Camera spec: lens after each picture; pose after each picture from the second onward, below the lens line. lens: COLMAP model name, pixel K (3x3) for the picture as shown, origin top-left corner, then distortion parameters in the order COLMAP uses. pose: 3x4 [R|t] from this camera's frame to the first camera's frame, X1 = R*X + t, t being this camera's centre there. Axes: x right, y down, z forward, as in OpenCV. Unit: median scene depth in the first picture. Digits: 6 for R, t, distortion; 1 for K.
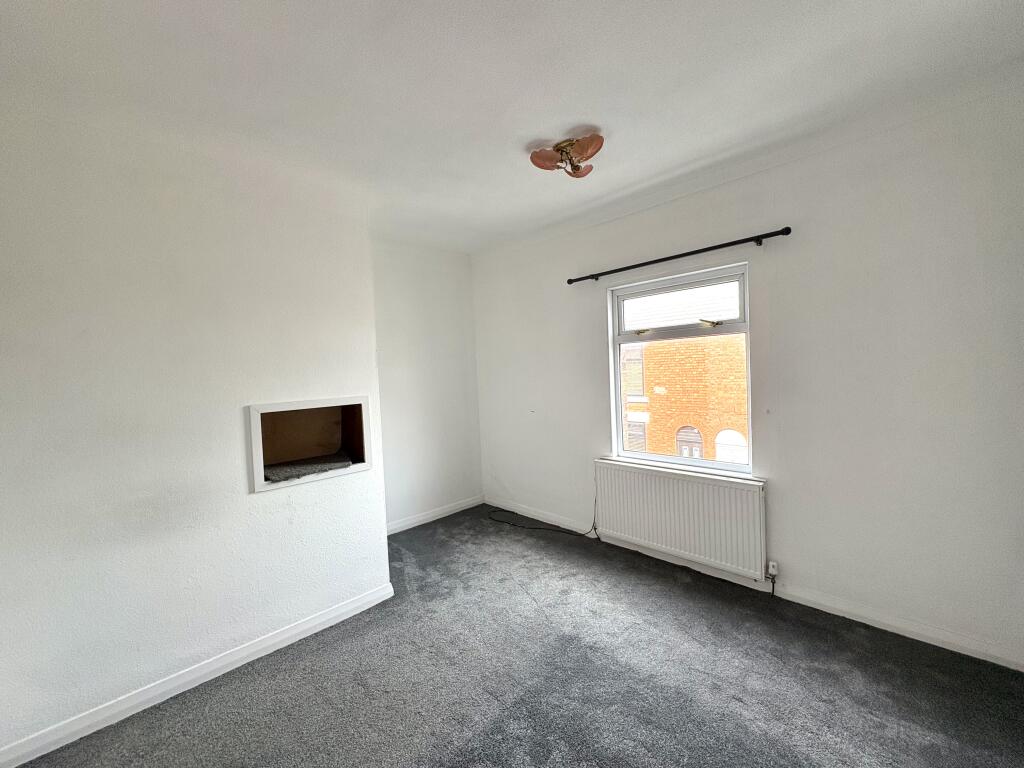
lens RADIAL K [[409.1, 0, 512.0], [0, 409.1, 384.0], [0, 0, 1]] dist [0.000525, 0.000189]
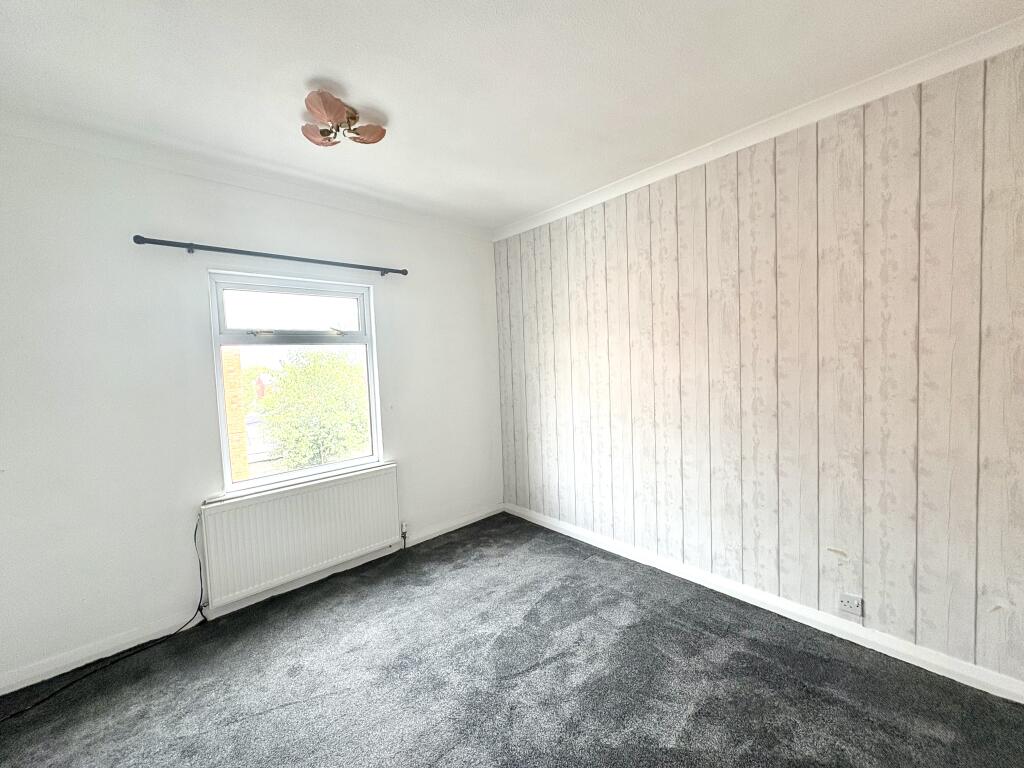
lens RADIAL K [[409.1, 0, 512.0], [0, 409.1, 384.0], [0, 0, 1]] dist [0.000525, 0.000189]
pose [[0.036439, -0.013450, 0.999245, -0.576851], [0.077205, 0.996959, 0.010604, 0.009530], [-0.996349, 0.076760, 0.037367, 0.521867]]
